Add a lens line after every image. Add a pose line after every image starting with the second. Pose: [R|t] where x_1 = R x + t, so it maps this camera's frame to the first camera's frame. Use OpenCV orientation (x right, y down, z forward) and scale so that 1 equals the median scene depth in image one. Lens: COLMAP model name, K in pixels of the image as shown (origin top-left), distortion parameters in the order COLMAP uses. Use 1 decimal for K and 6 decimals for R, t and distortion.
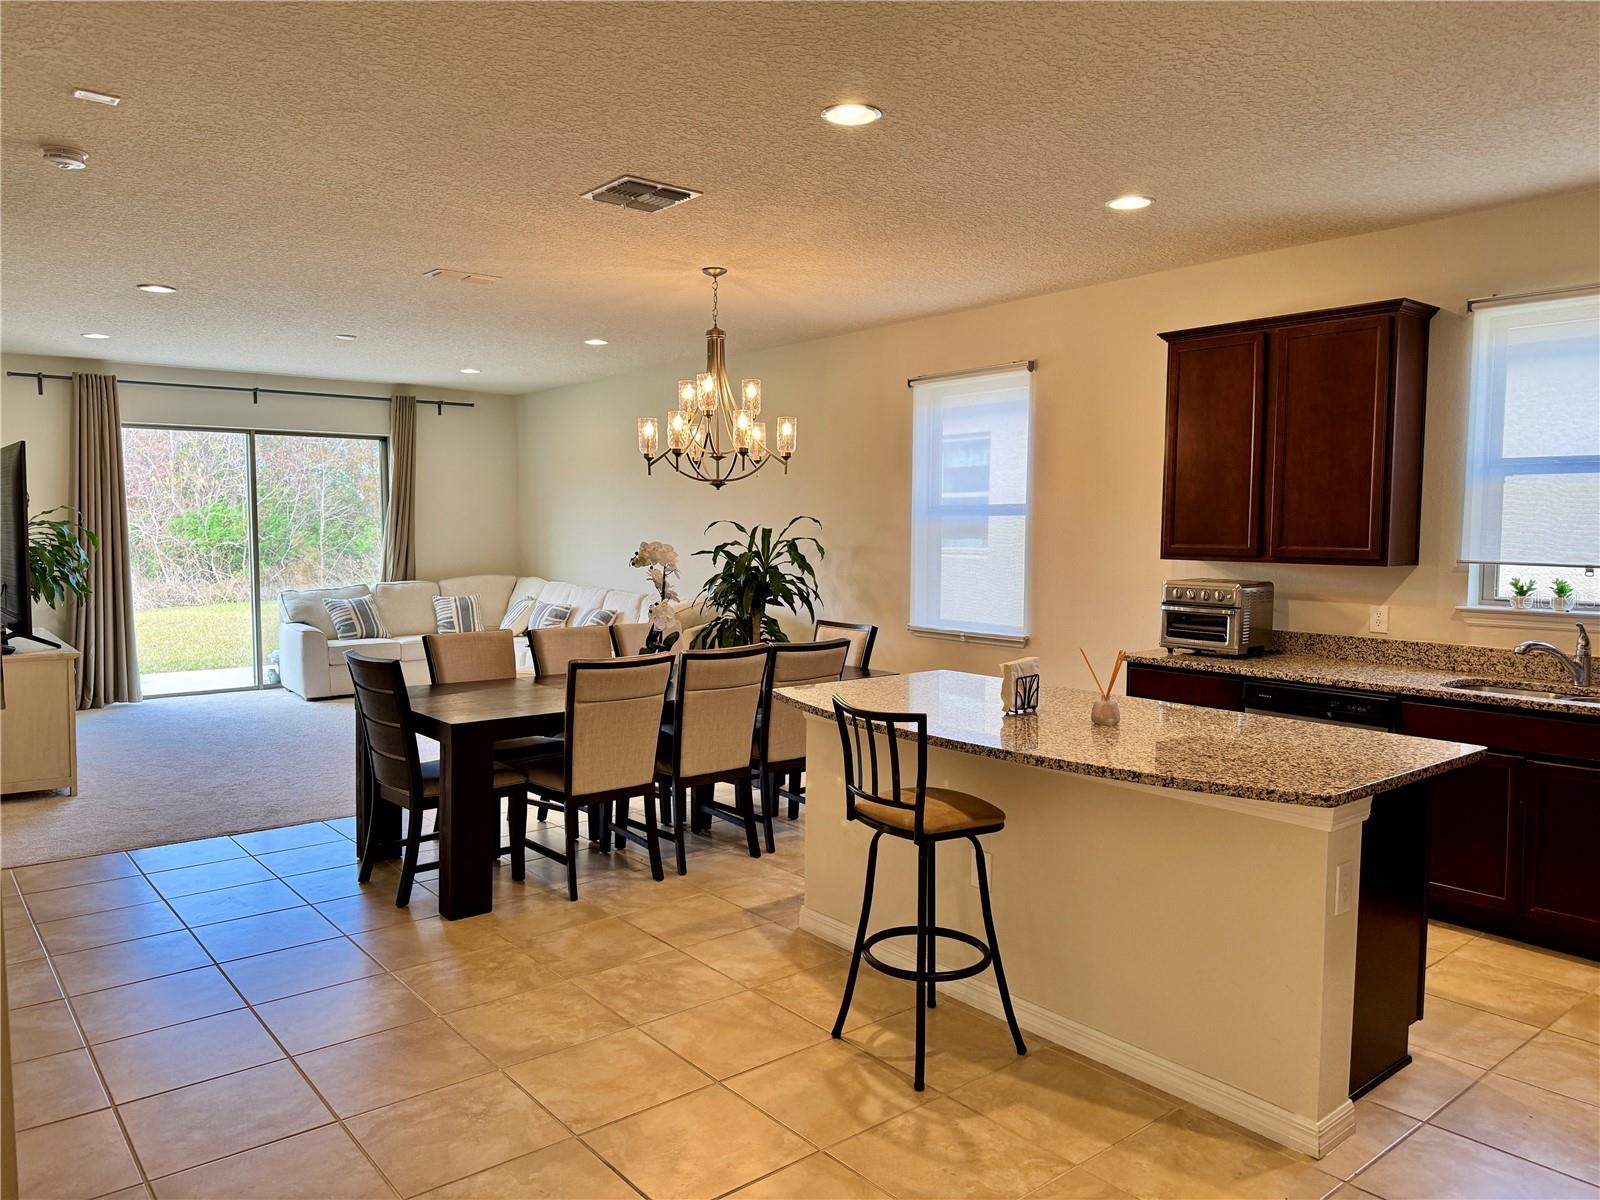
lens RADIAL K [[1111.9, 0, 800.0], [0, 1111.9, 600.0], [0, 0, 1]] dist [0.035008, -0.056073]
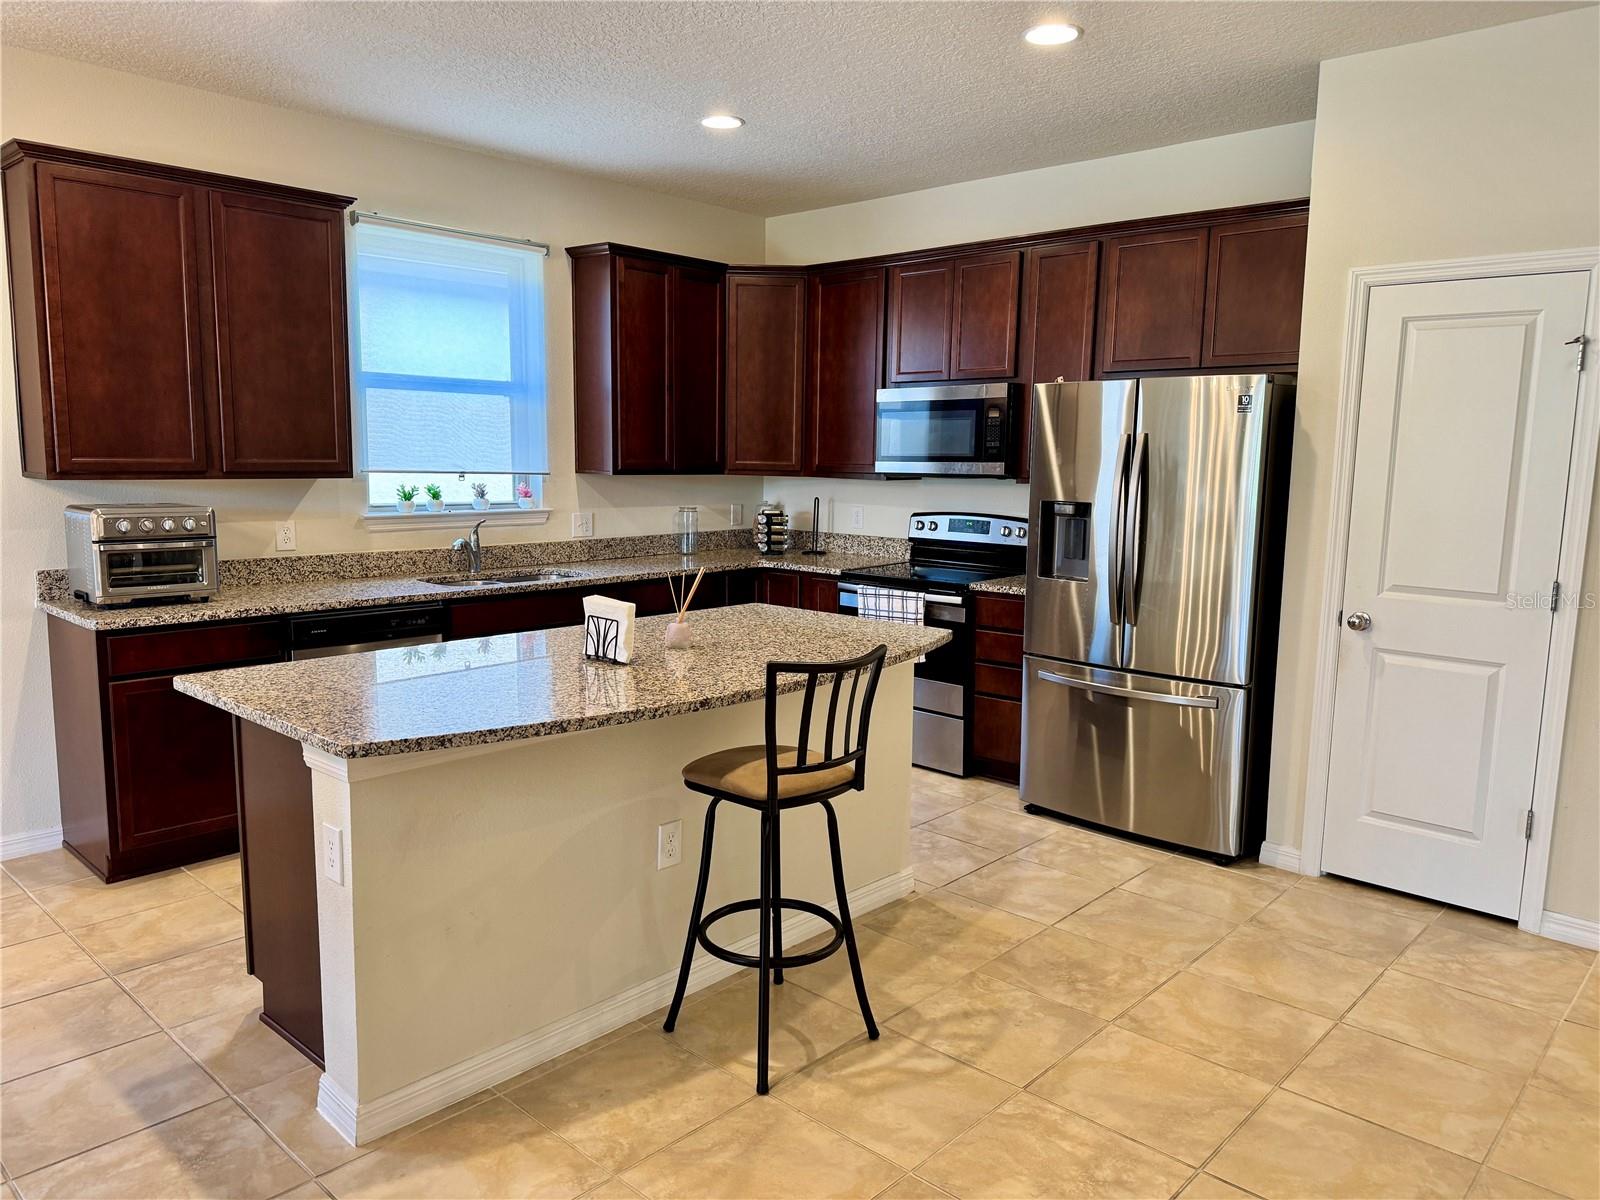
lens RADIAL K [[1111.9, 0, 800.0], [0, 1111.9, 600.0], [0, 0, 1]] dist [0.035008, -0.056073]
pose [[-0.132462, -0.136540, 0.981739, -0.529666], [0.052372, 0.988119, 0.144493, -0.048537], [-0.989804, 0.070556, -0.123737, 0.798108]]
